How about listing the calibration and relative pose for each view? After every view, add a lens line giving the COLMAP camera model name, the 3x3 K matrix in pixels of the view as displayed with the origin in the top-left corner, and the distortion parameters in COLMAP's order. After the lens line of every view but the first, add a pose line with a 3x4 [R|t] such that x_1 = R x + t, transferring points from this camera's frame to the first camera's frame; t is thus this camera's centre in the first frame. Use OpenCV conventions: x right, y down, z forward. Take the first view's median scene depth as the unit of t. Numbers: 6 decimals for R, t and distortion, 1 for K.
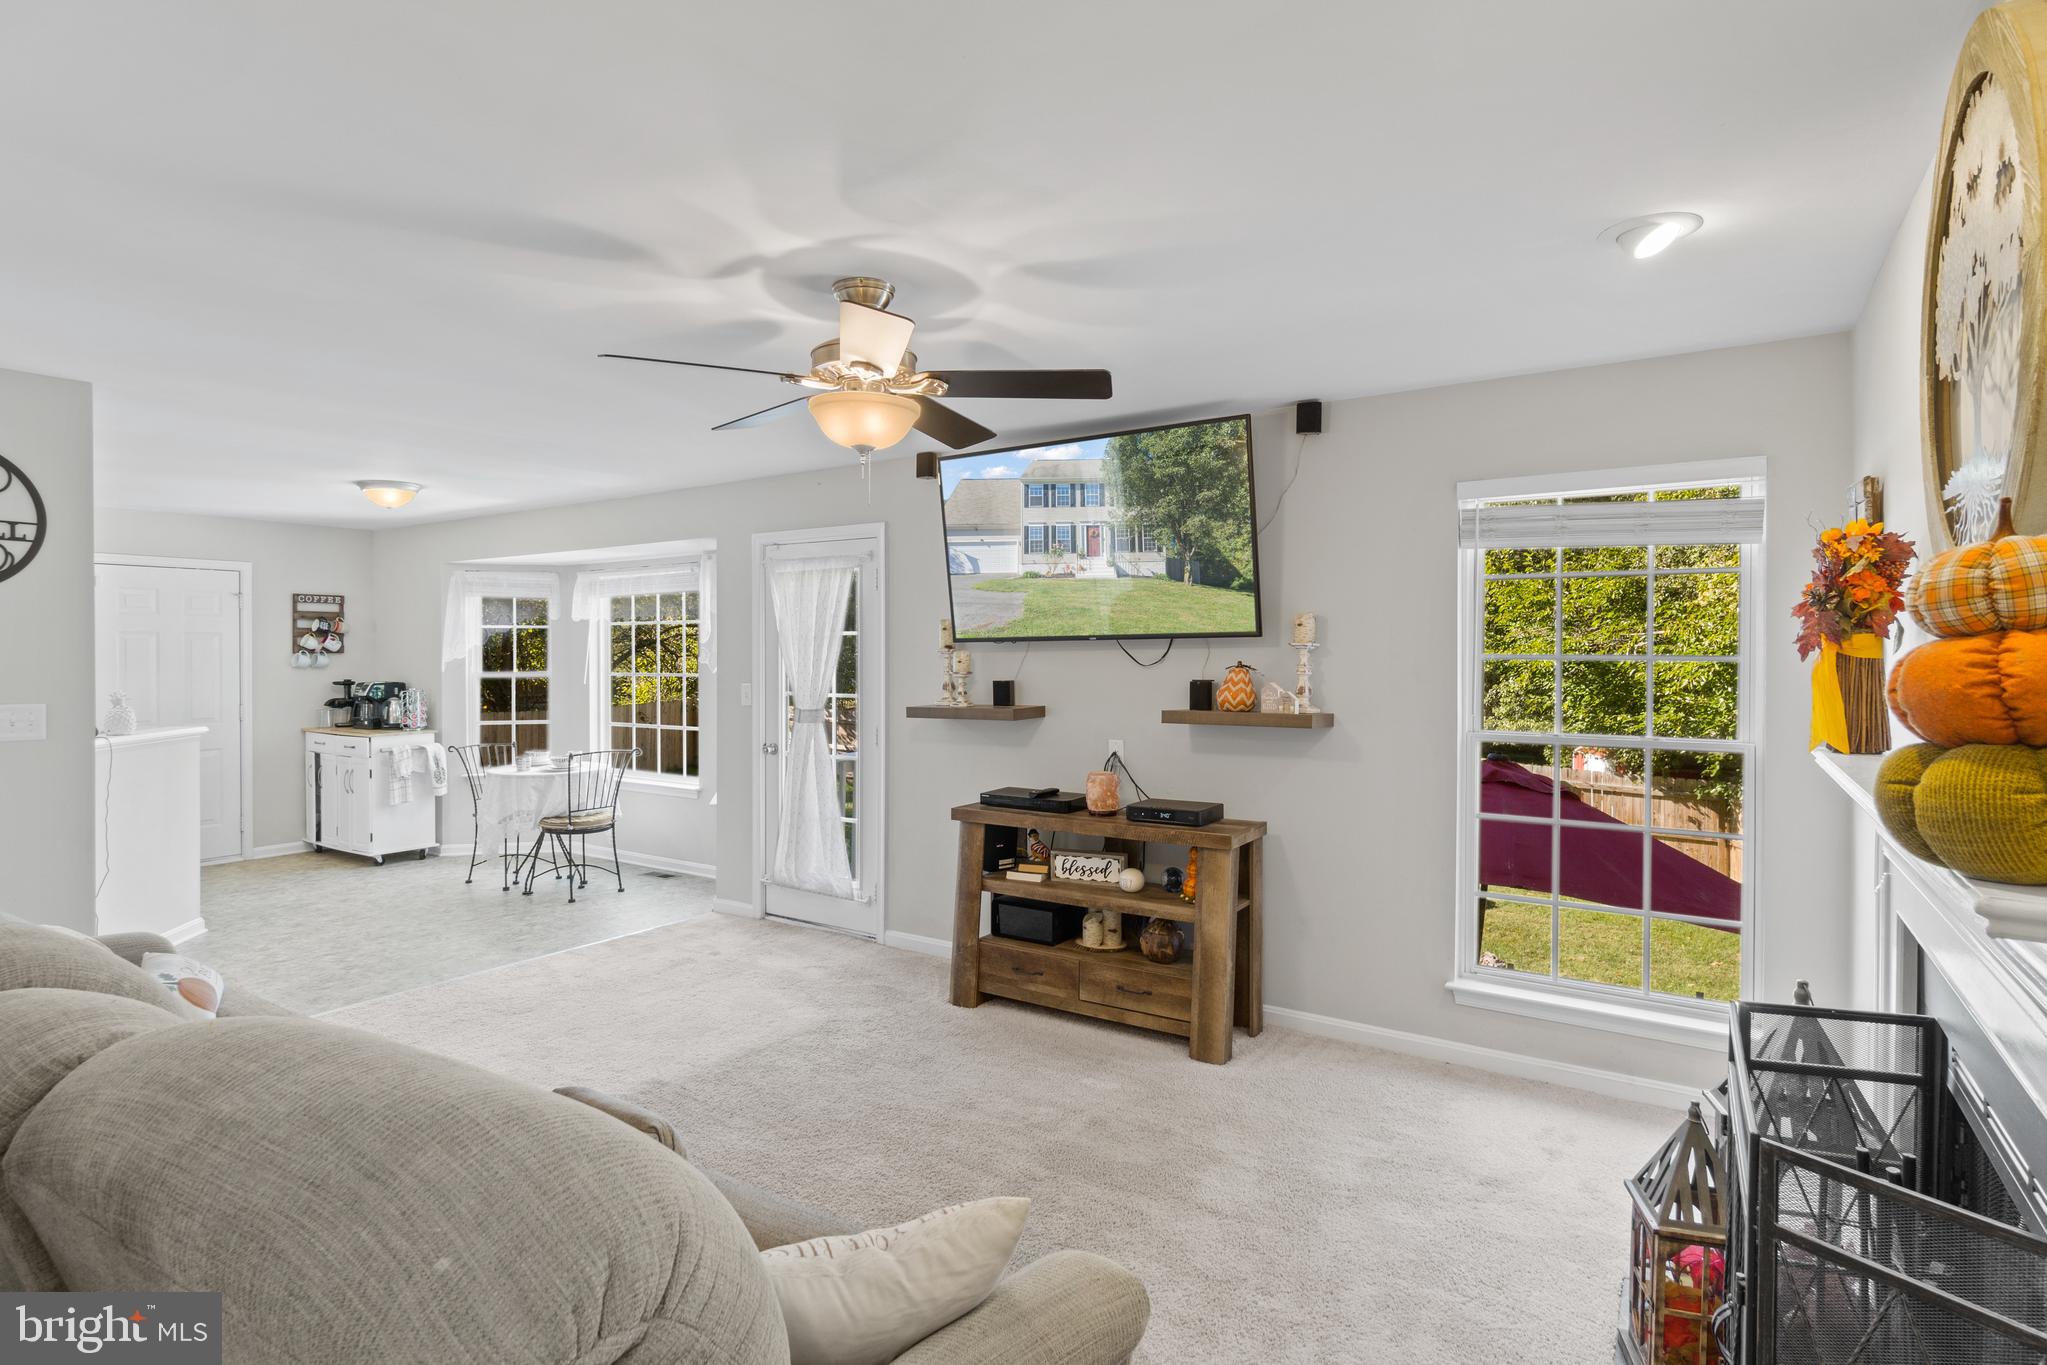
lens RADIAL K [[1074.1, 0, 1023.9], [0, 1074.1, 653.8], [0, 0, 1]] dist [0.001273, 0.000185]
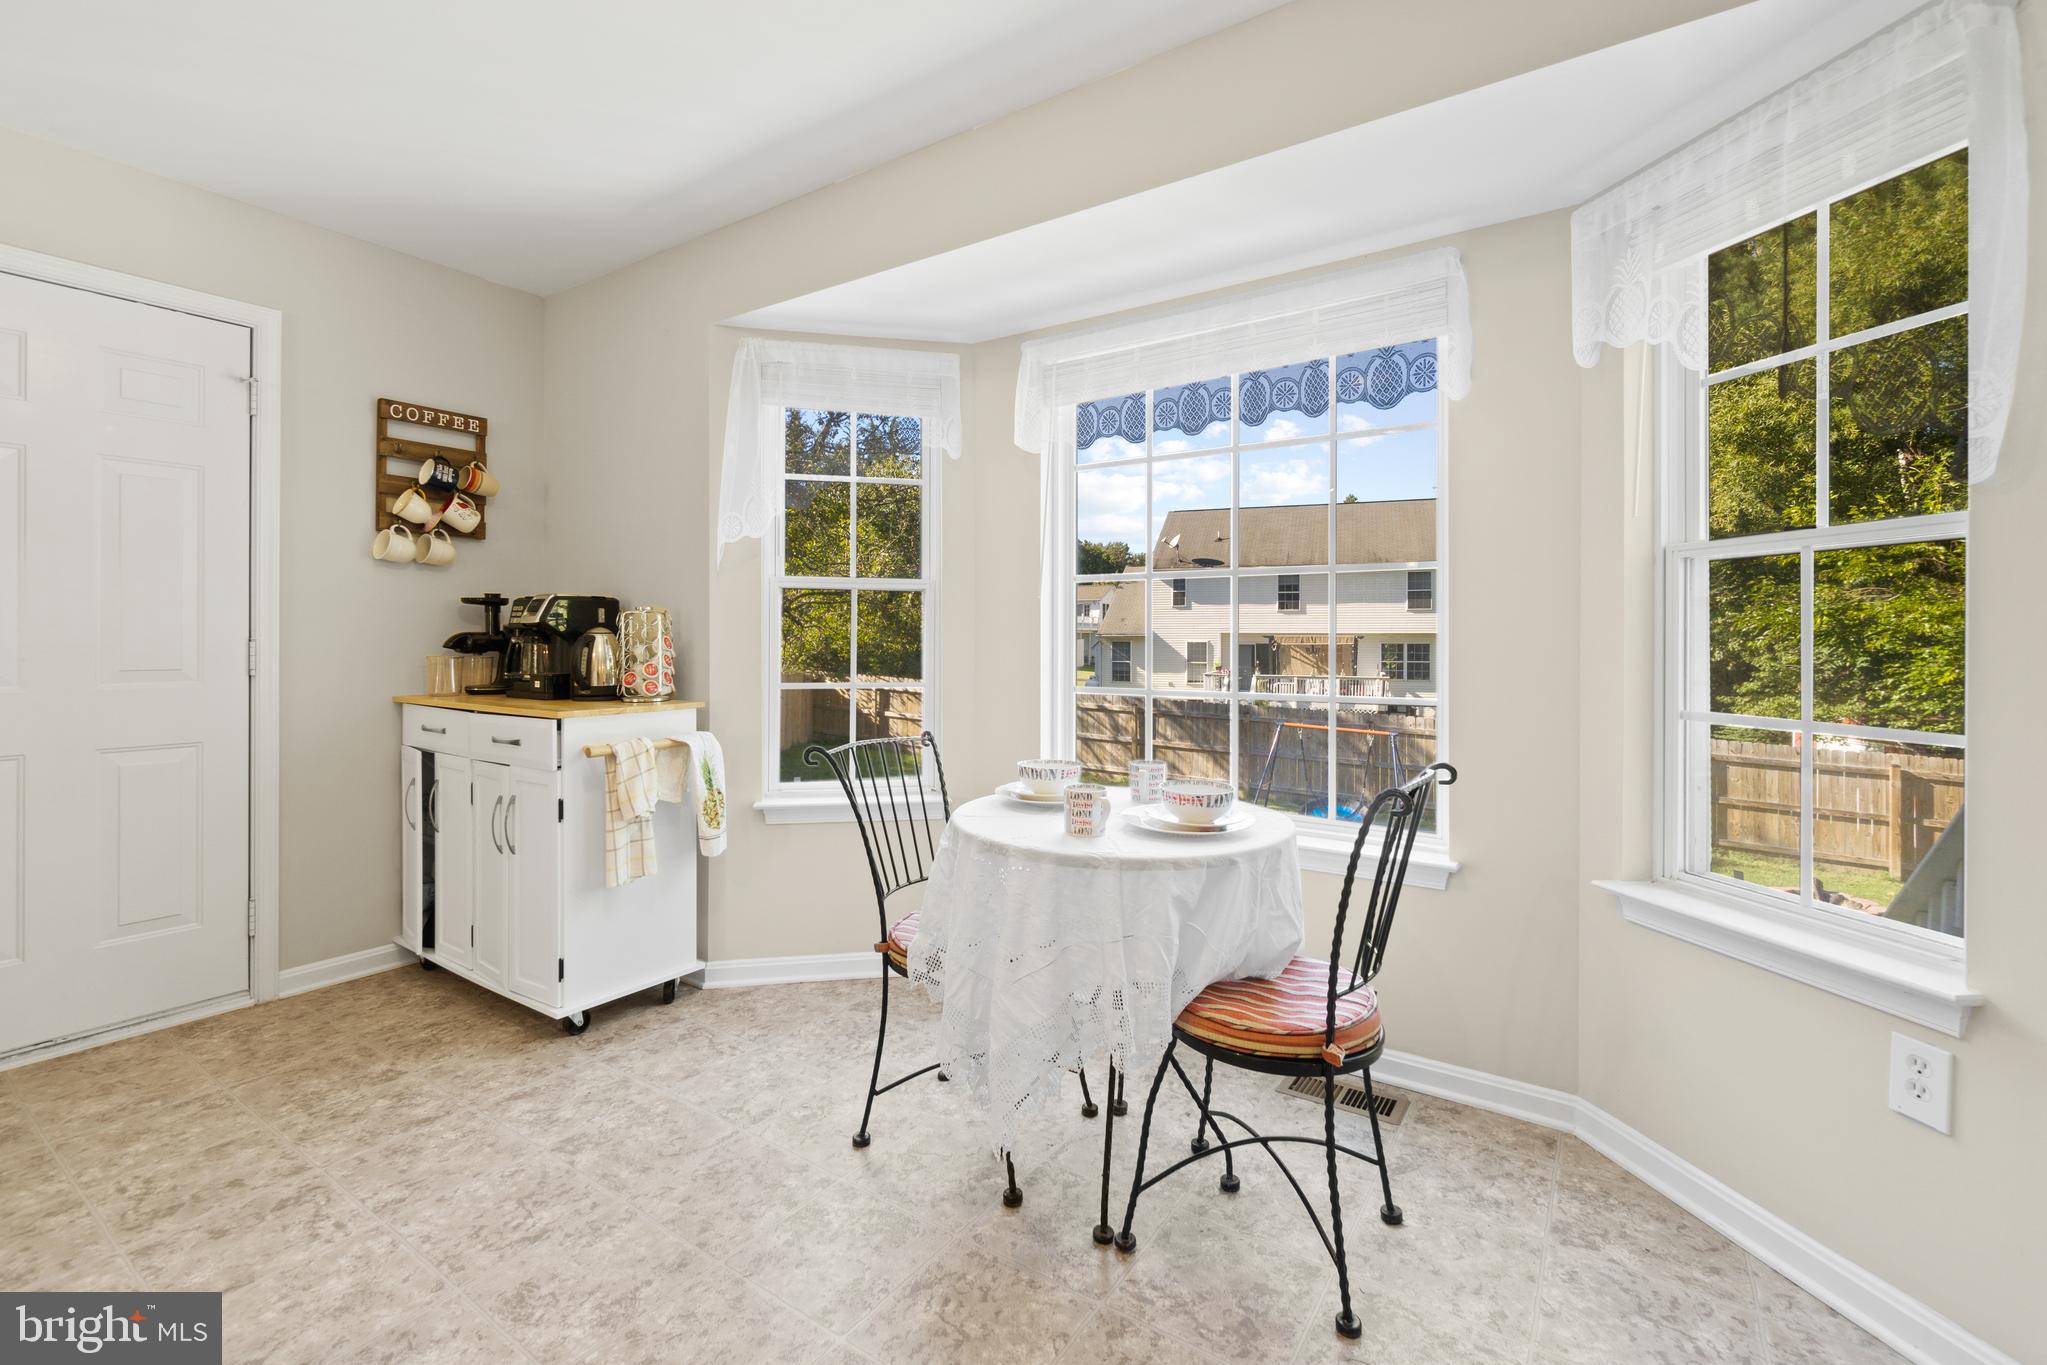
lens RADIAL K [[889.1, 0, 999.9], [0, 889.1, 640.4], [0, 0, 1]] dist [-0.000918, 0.000012]
pose [[0.999953, 0.006967, -0.006671, -0.414823], [-0.007002, 0.999962, -0.005135, 0.046122], [0.006635, 0.005181, 0.999965, 0.627913]]
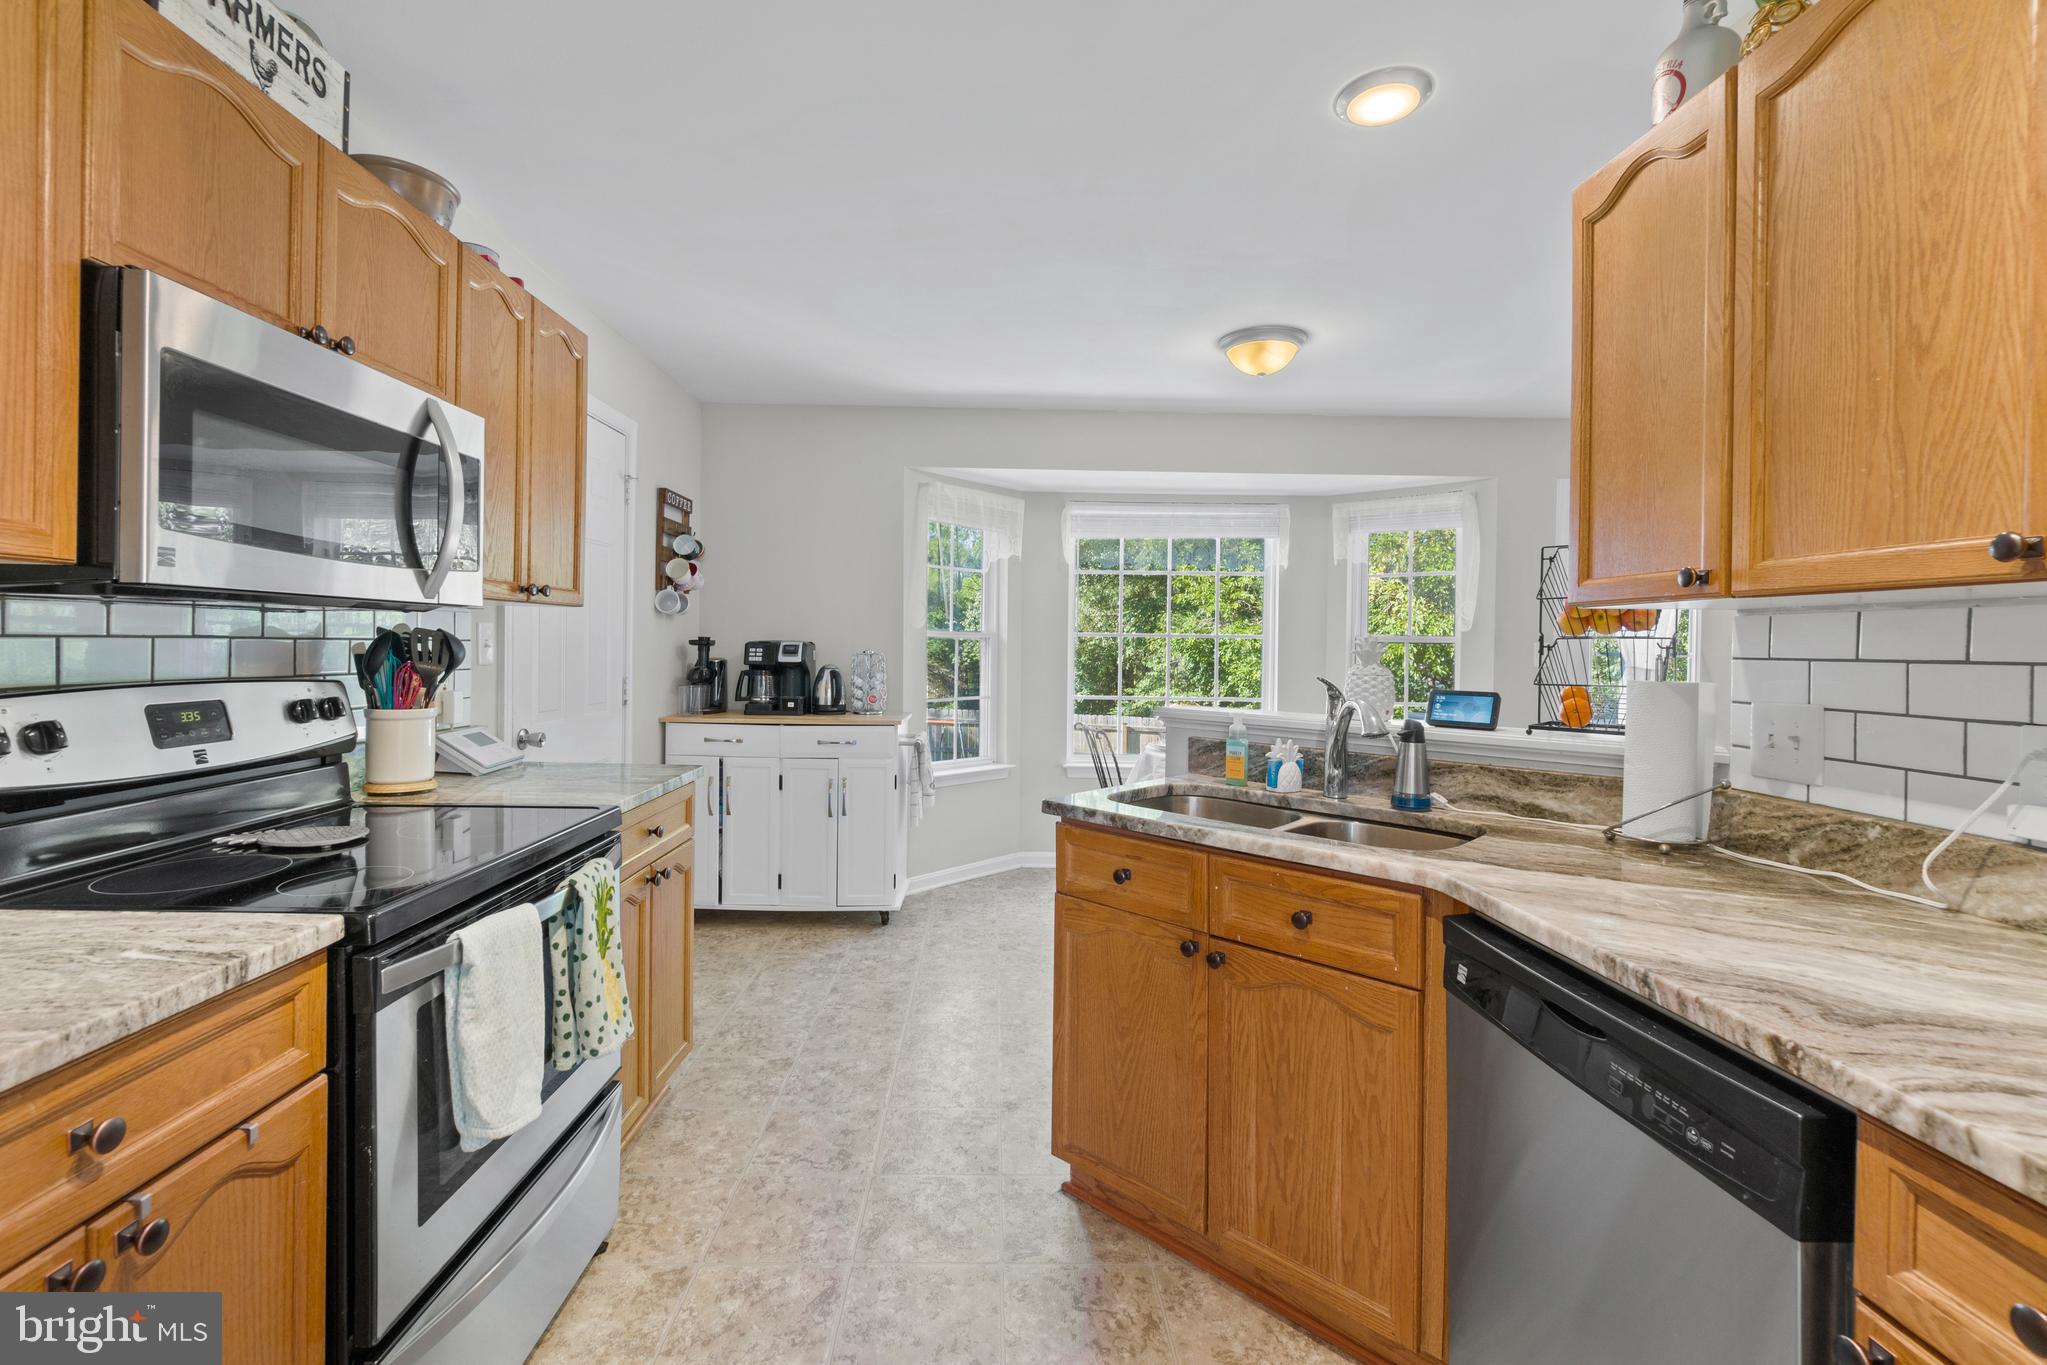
lens RADIAL K [[871.7, 0, 1007.5], [0, 871.7, 652.1], [0, 0, 1]] dist [-0.001212, 0.000095]
pose [[0.815987, 0.008760, 0.578004, -0.800150], [-0.011106, 0.999938, 0.000523, 0.031266], [-0.577964, -0.006846, 0.816034, 0.503524]]
